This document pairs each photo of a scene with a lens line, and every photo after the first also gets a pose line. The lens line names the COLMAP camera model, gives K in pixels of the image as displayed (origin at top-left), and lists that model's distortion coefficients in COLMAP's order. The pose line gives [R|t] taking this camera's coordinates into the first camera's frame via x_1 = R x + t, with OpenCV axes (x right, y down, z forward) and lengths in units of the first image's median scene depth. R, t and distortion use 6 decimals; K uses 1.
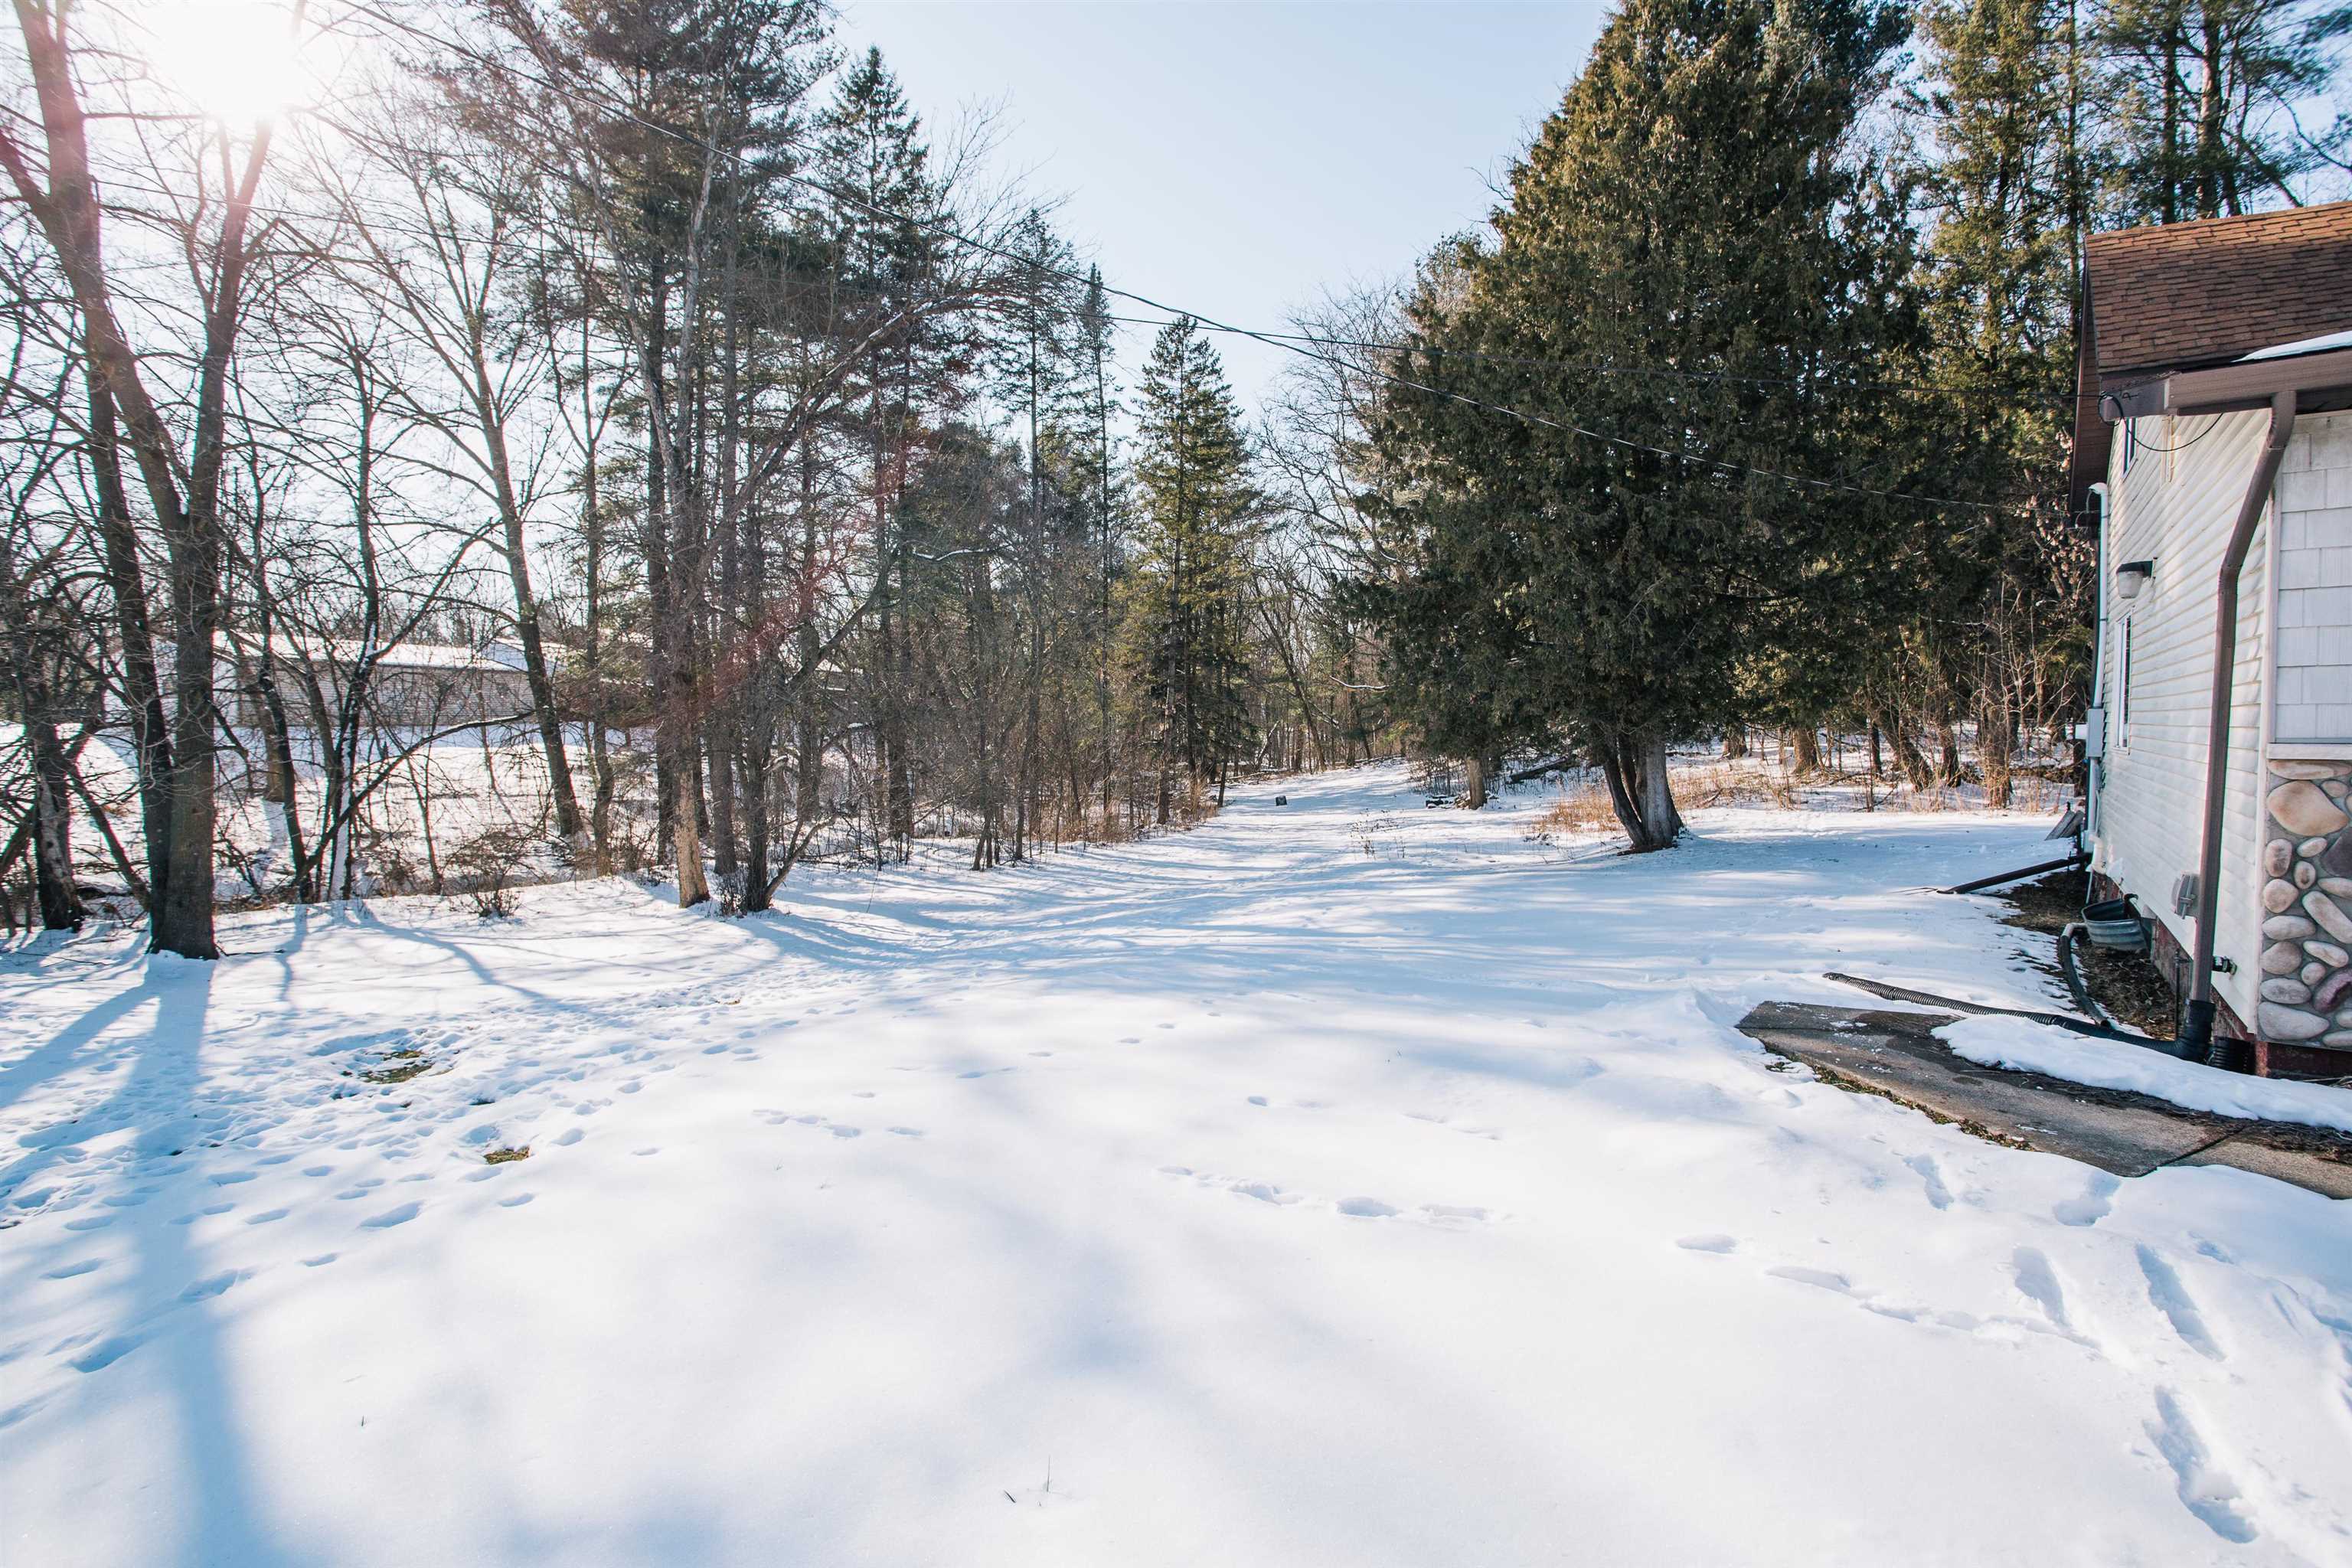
lens RADIAL K [[1149.0, 0, 1190.8], [0, 1149.0, 770.3], [0, 0, 1]] dist [-0.084048, 0.036052]
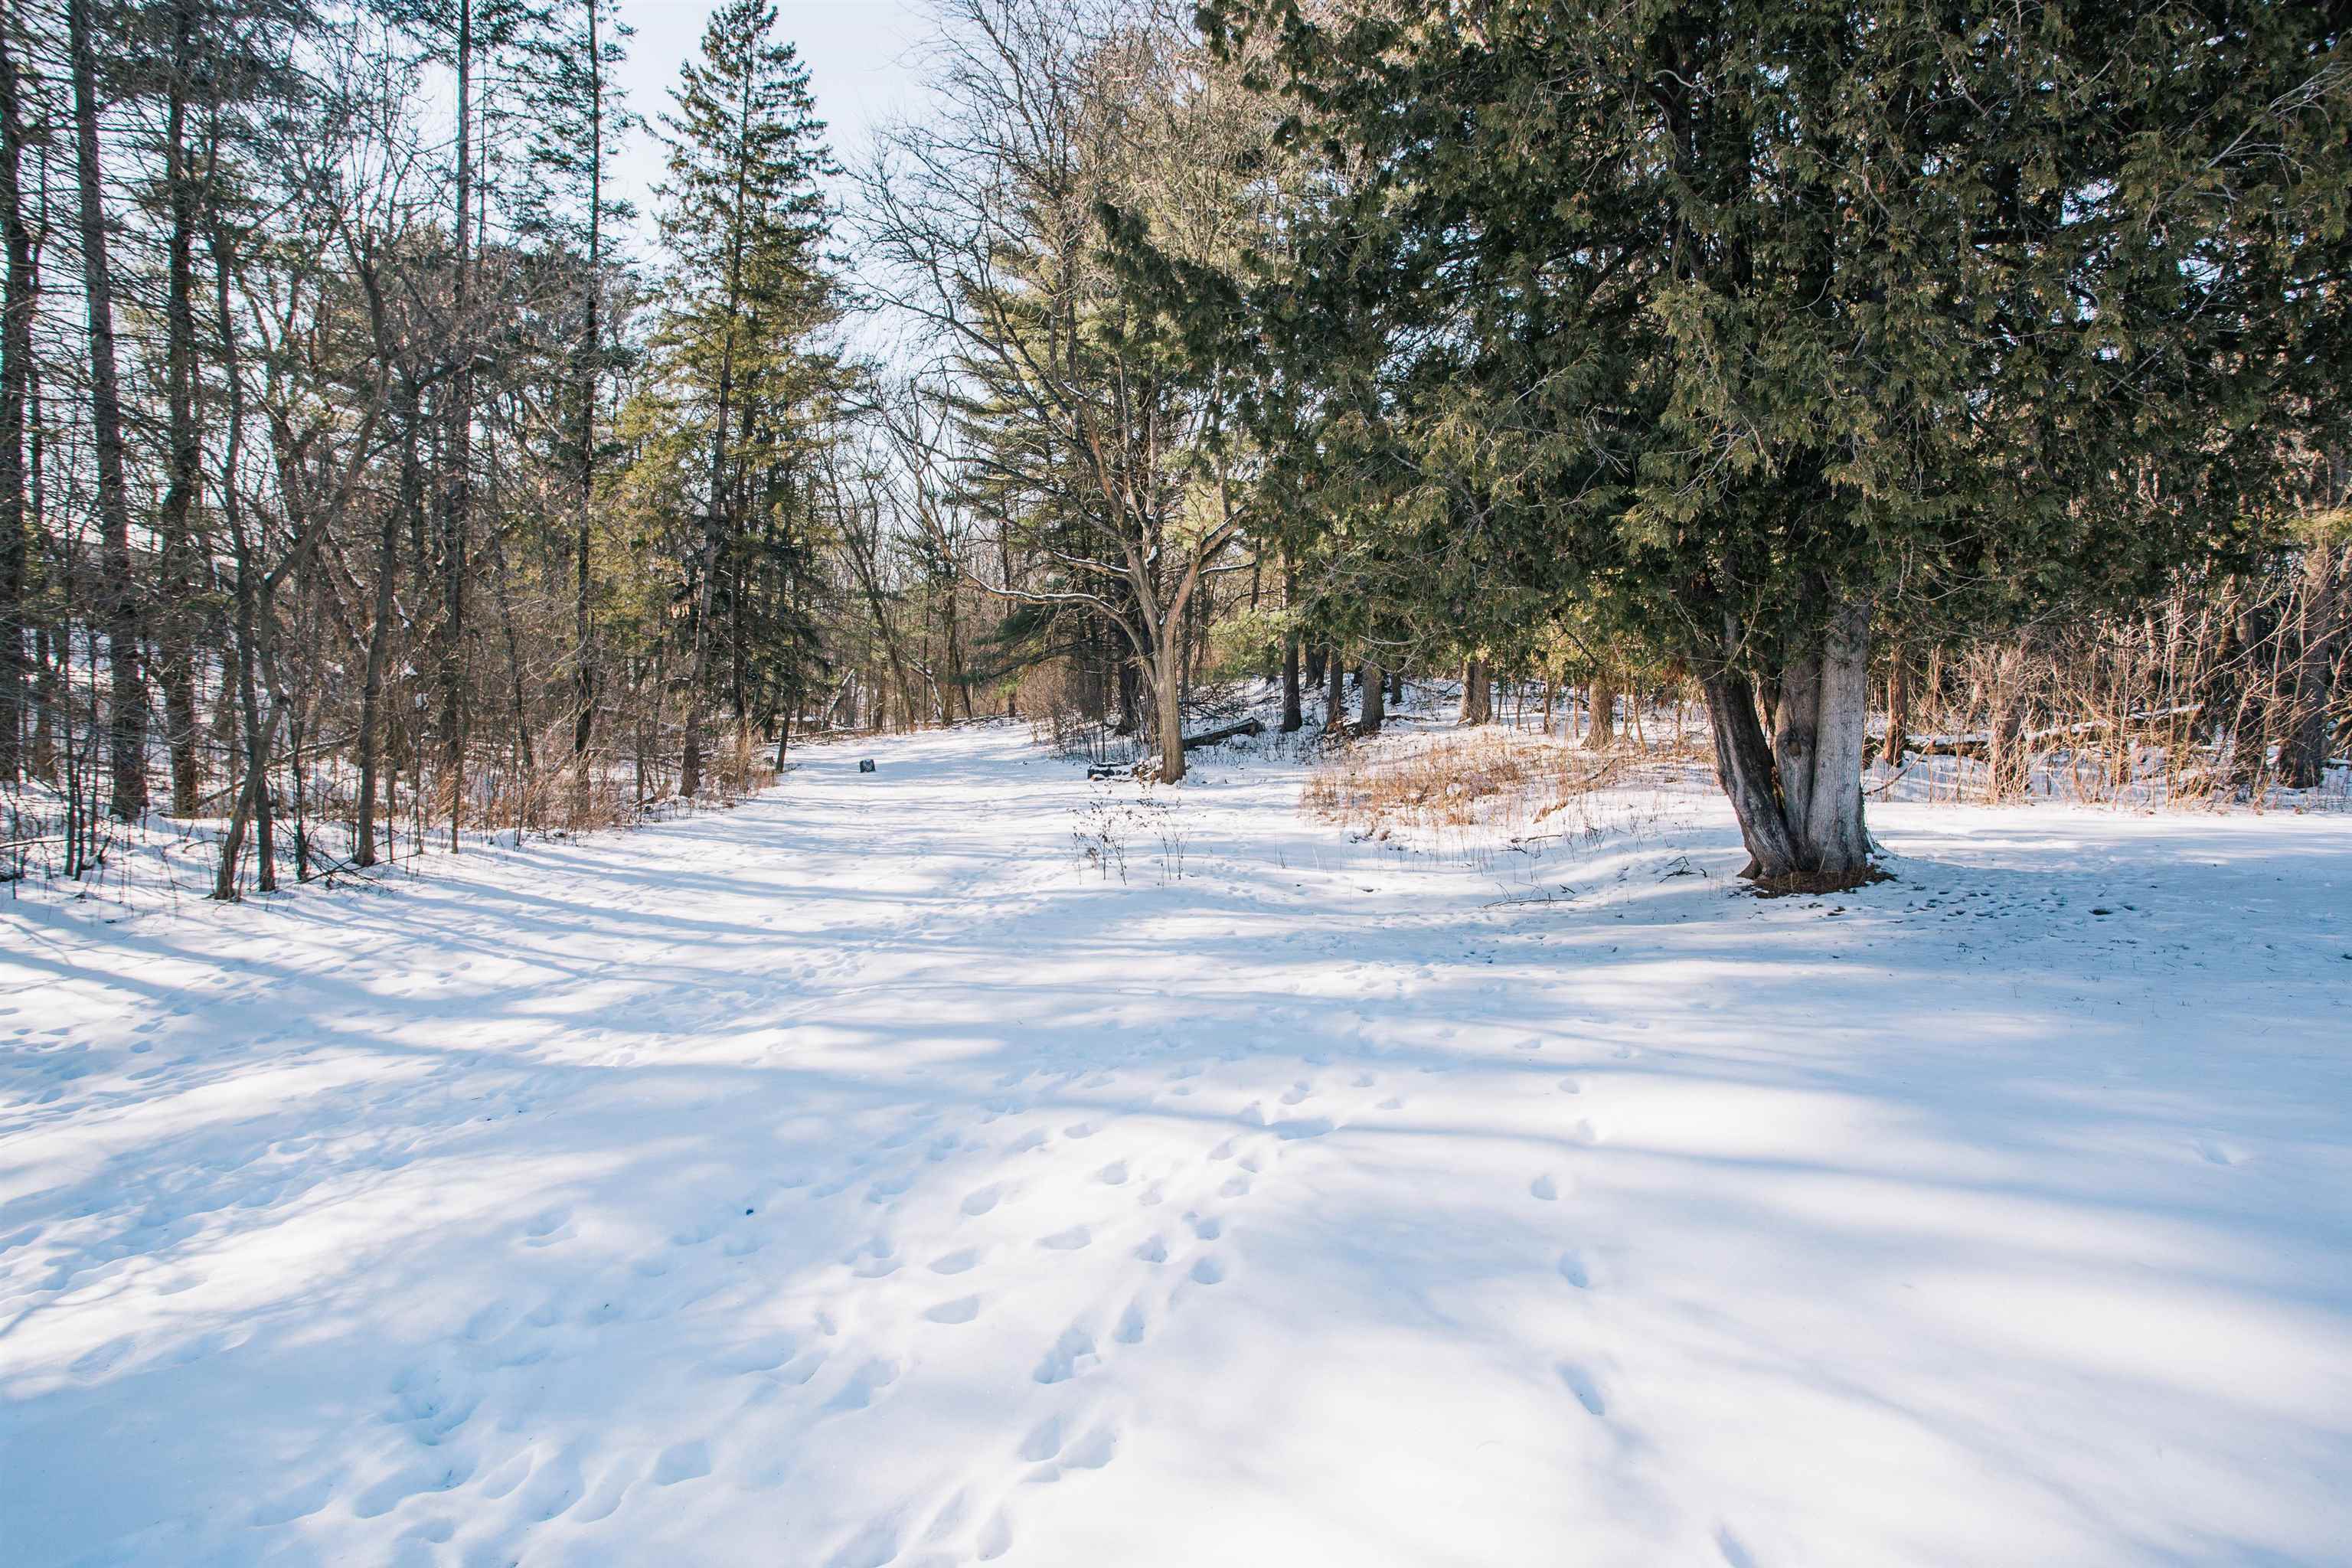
lens RADIAL K [[1149.0, 0, 1190.8], [0, 1149.0, 770.3], [0, 0, 1]] dist [-0.084048, 0.036052]
pose [[0.929321, 0.023258, 0.368540, 0.002777], [-0.032504, 0.999293, 0.018901, 0.010327], [-0.367840, -0.029544, 0.929420, 0.286689]]
